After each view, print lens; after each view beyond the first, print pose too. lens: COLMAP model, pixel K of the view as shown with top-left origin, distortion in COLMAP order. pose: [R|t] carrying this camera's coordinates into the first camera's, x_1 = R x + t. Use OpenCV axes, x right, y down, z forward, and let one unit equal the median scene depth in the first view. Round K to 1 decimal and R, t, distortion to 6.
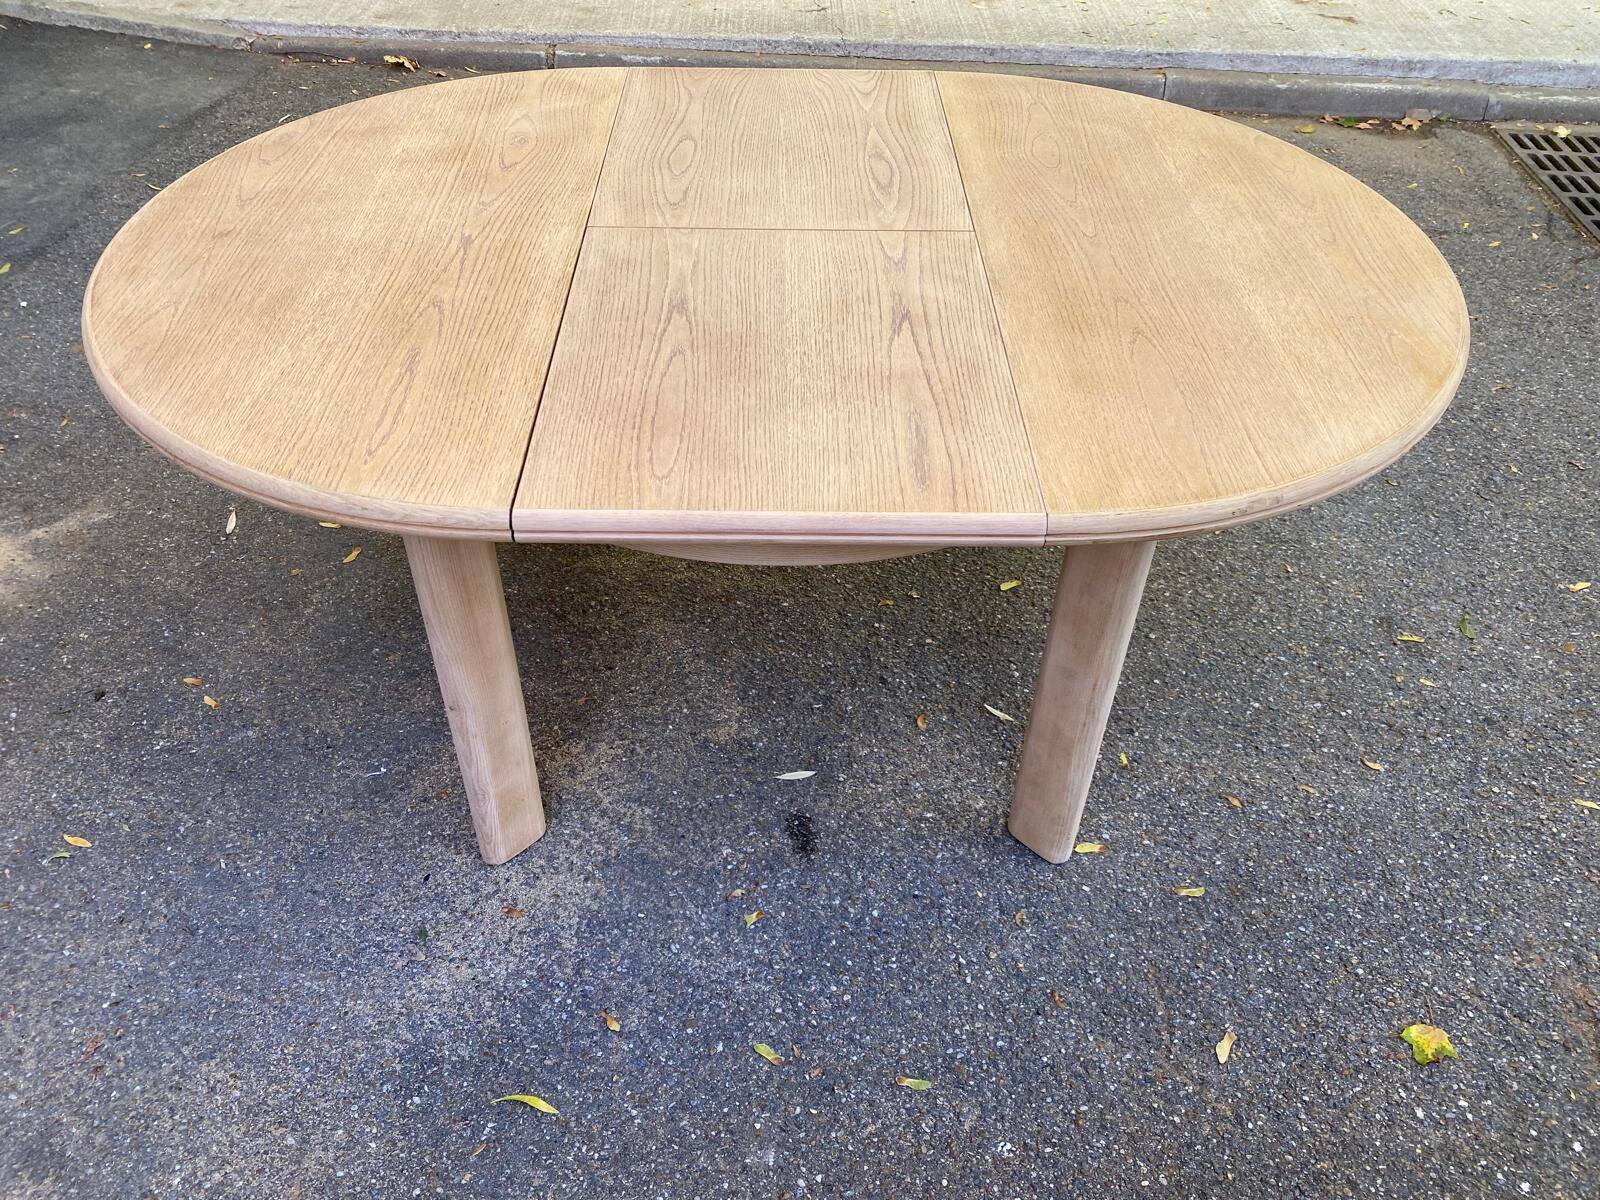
lens RADIAL K [[1224.3, 0, 789.8], [0, 1224.3, 581.3], [0, 0, 1]] dist [0.012031, -0.015113]
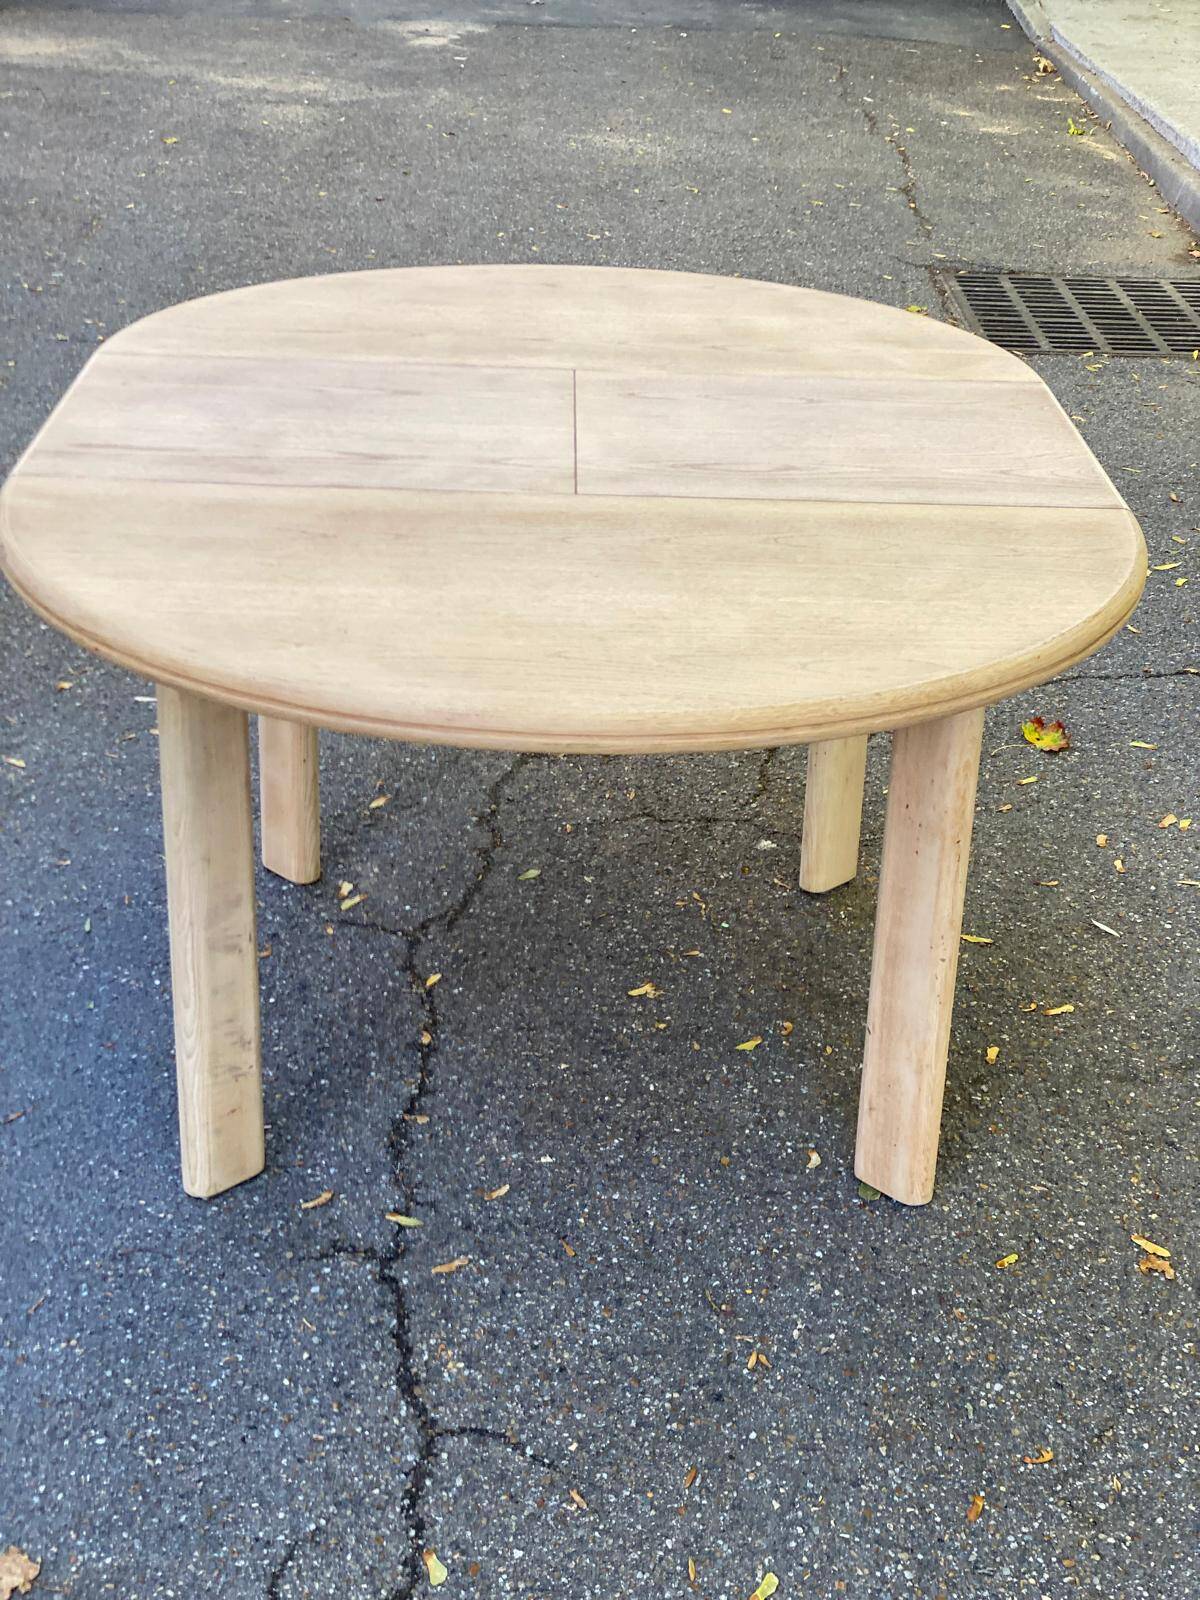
lens RADIAL K [[2379.1, 0, 624.4], [0, 2379.1, 812.4], [0, 0, 1]] dist [0.121747, 0.000000]
pose [[0.017903, 0.415897, -0.909236, 1.702481], [-0.690231, 0.663063, 0.289703, -0.632779], [0.723367, 0.622396, 0.298936, 0.680361]]
